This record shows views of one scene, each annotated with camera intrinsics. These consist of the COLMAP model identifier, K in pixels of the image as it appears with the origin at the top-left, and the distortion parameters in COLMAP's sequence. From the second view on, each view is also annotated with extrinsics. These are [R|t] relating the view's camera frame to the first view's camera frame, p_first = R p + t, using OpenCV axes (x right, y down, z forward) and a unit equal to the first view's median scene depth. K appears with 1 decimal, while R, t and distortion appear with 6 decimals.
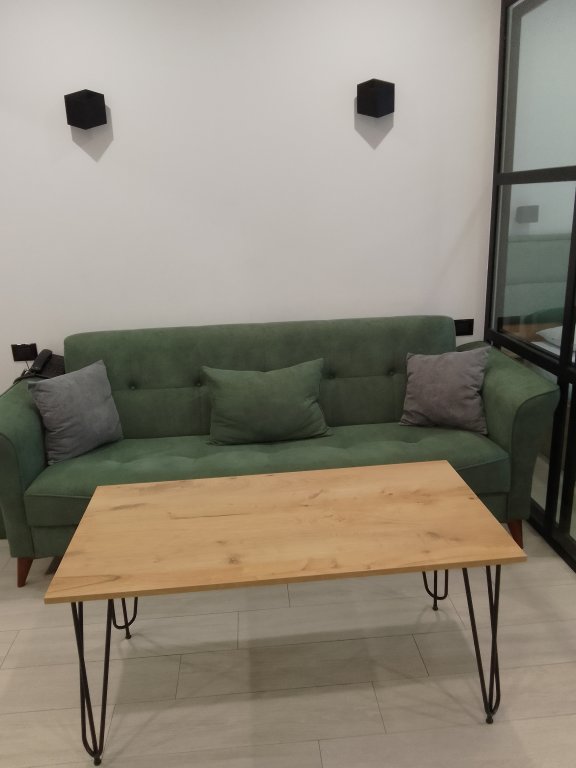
lens RADIAL K [[597.0, 0, 288.0], [0, 597.0, 384.0], [0, 0, 1]] dist [0.089461, -0.140878]
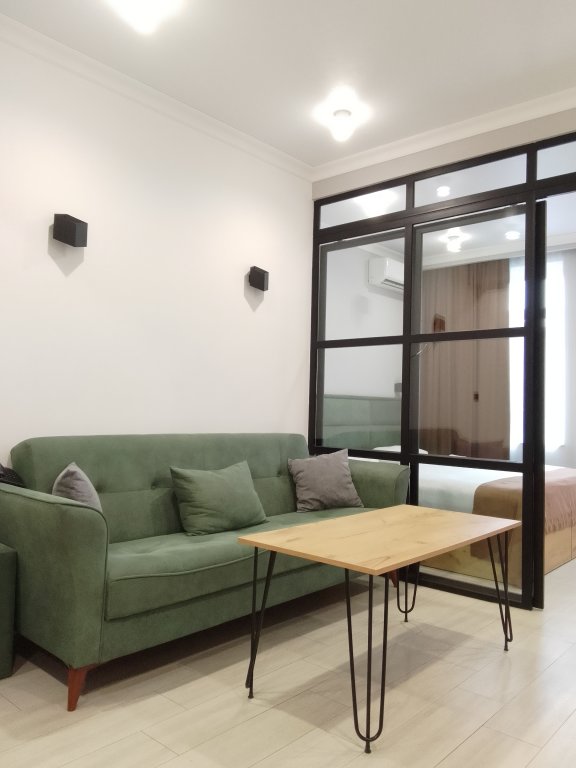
lens RADIAL K [[597.0, 0, 288.0], [0, 597.0, 384.0], [0, 0, 1]] dist [0.089461, -0.140878]
pose [[0.717977, 0.086432, 0.690680, -0.770389], [0.147738, 0.950731, -0.272552, 0.159971], [-0.680207, 0.297726, 0.669834, 0.087786]]
